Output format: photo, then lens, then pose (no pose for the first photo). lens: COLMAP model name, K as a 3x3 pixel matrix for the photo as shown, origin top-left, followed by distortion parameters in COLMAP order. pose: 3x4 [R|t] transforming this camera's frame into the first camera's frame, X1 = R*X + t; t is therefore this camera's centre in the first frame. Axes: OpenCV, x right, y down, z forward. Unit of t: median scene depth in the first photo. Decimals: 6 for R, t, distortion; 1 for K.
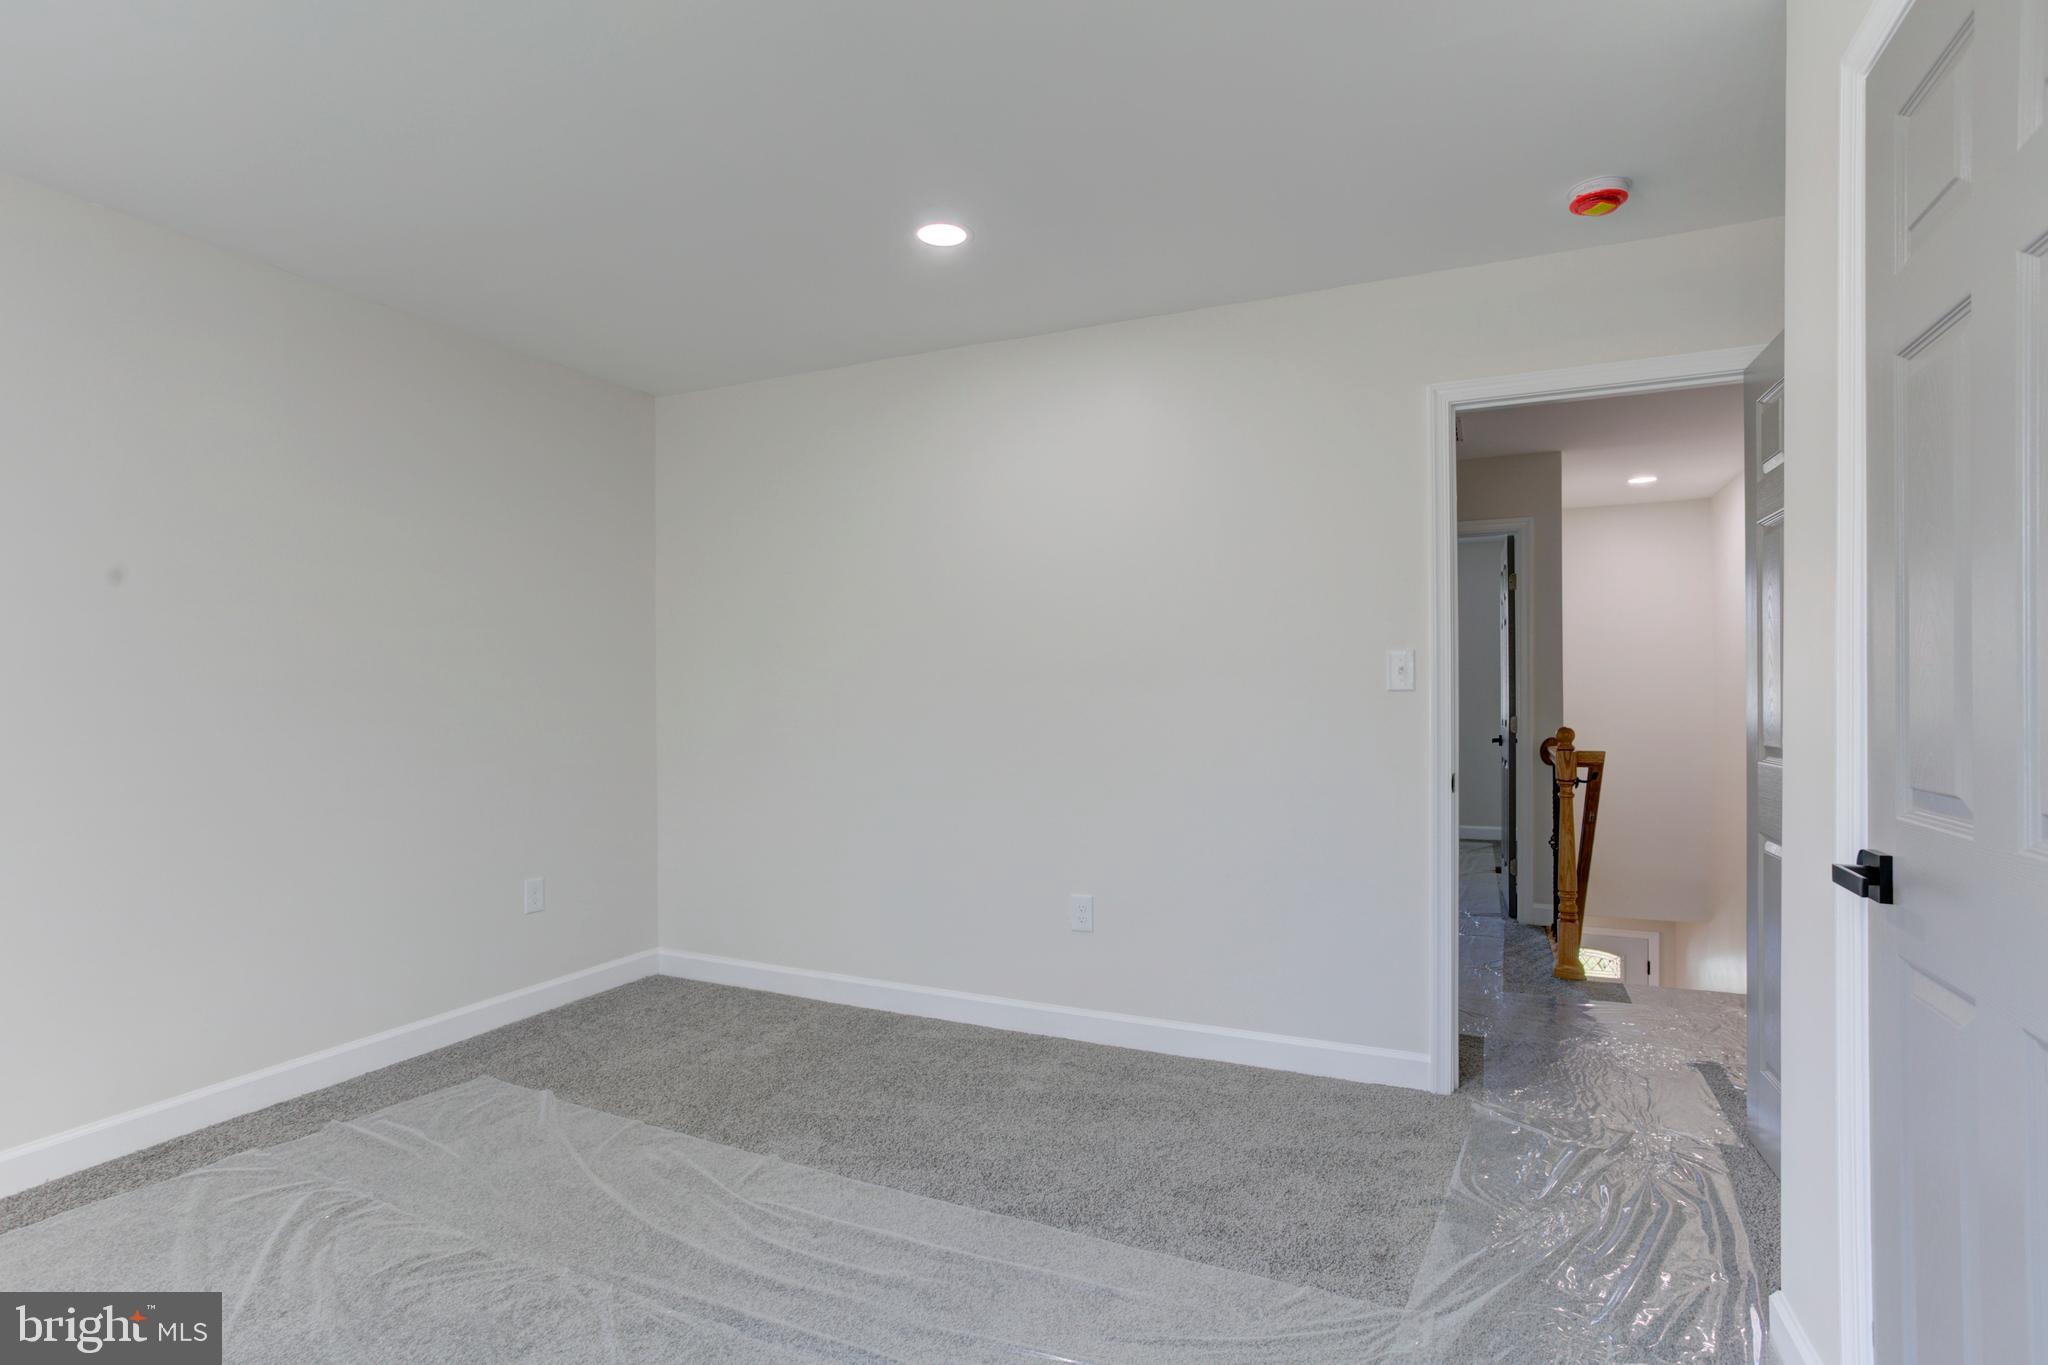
lens RADIAL K [[1000.6, 0, 1026.8], [0, 1000.6, 682.3], [0, 0, 1]] dist [-0.057657, 0.041485]
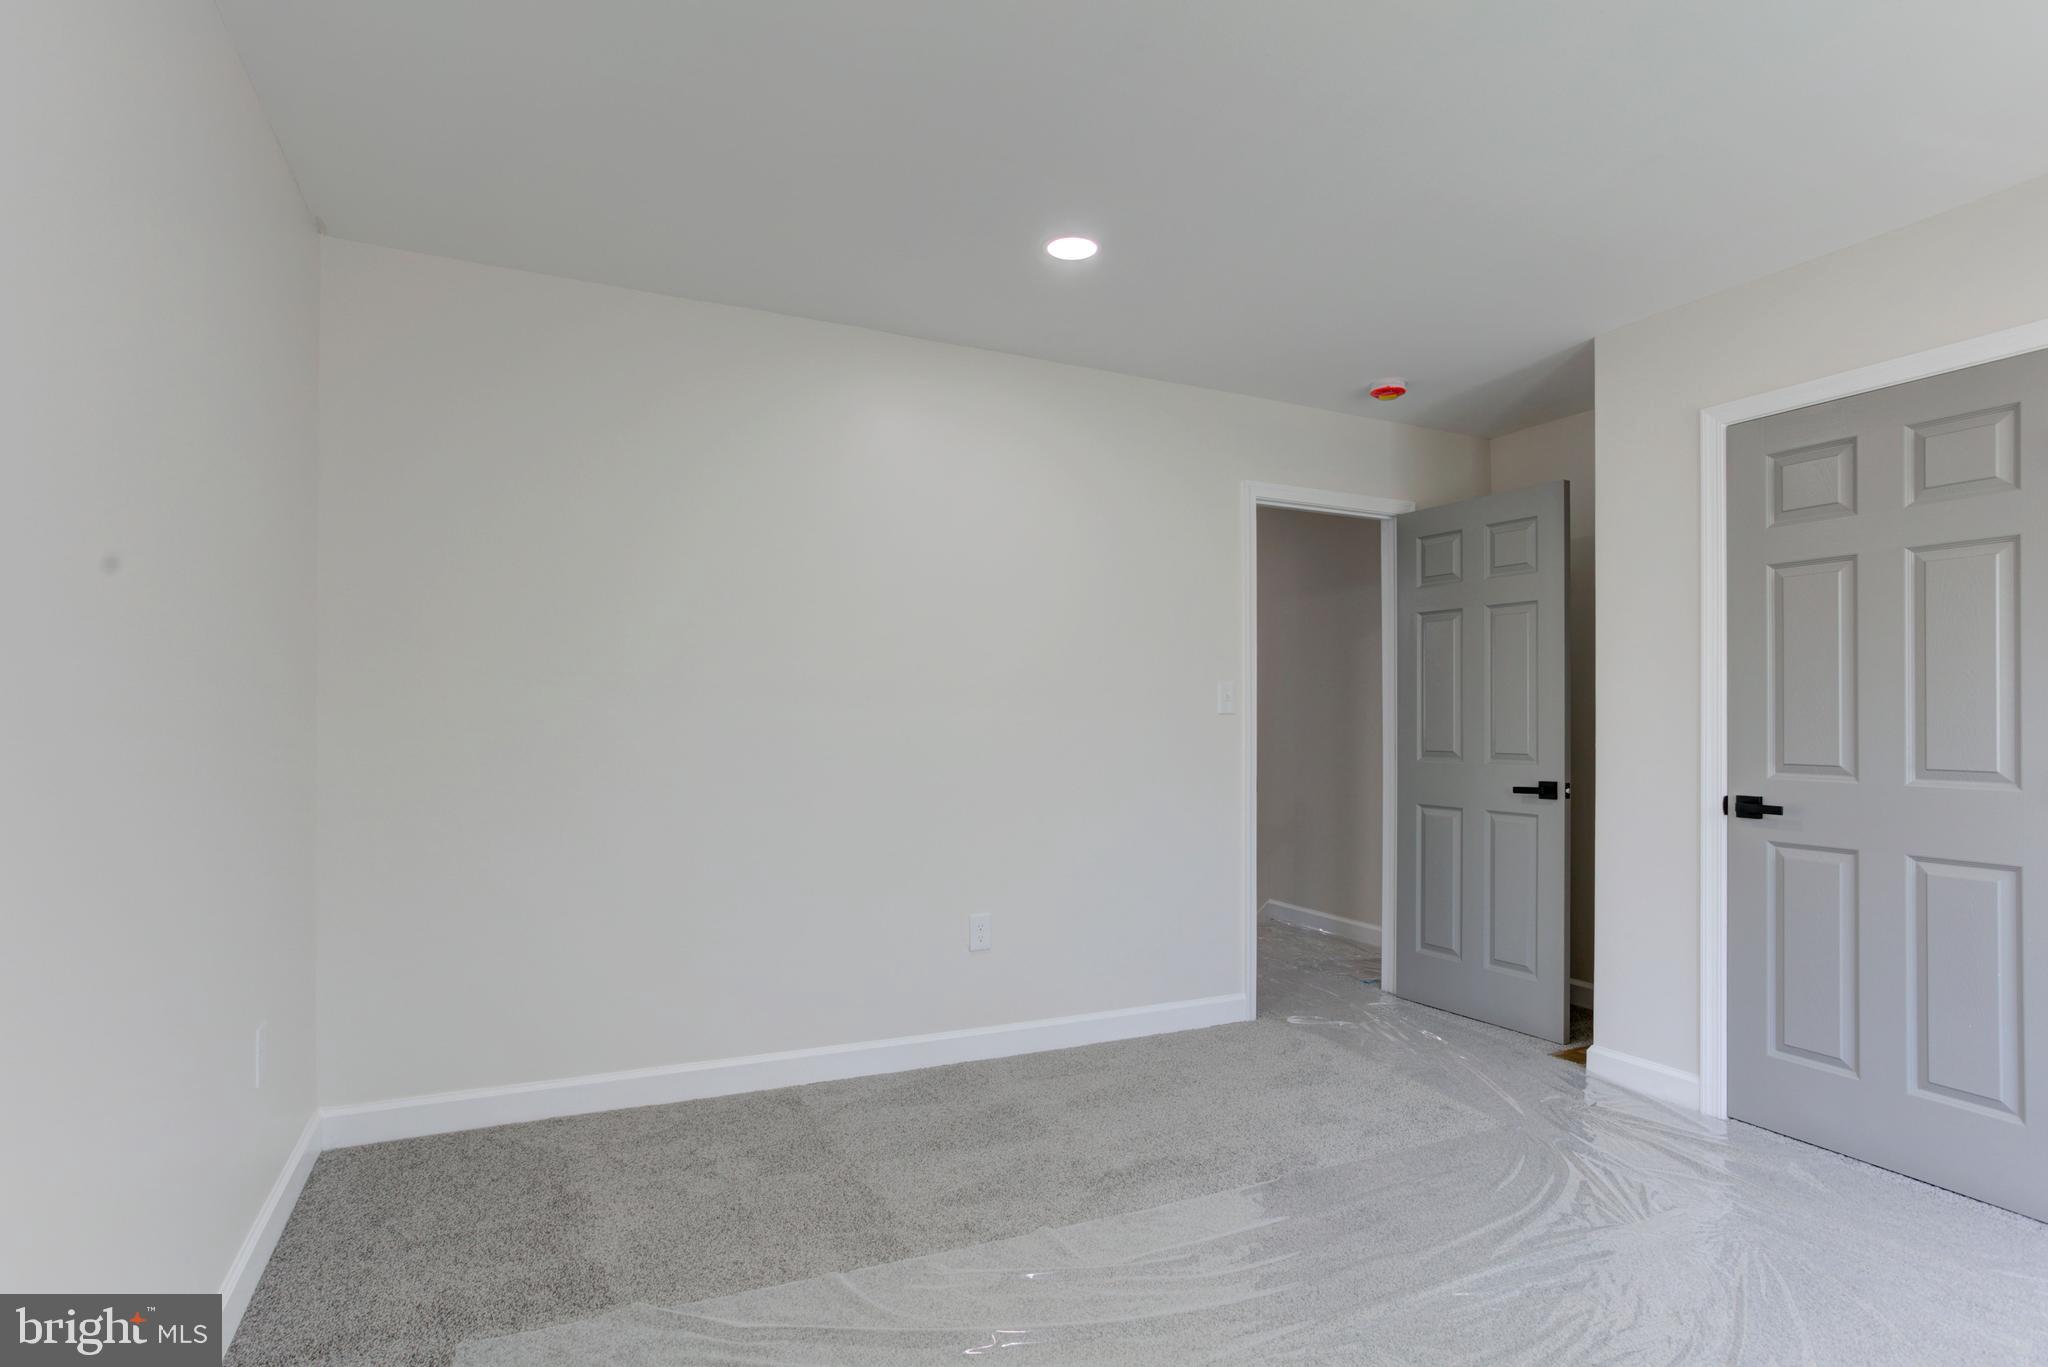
lens RADIAL K [[1000.6, 0, 1026.8], [0, 1000.6, 683.3], [0, 0, 1]] dist [-0.057657, 0.041485]
pose [[0.676051, 0.021331, 0.736546, -0.684185], [-0.009794, 0.999753, -0.019964, -0.002450], [-0.736790, 0.006283, 0.676093, 0.287077]]
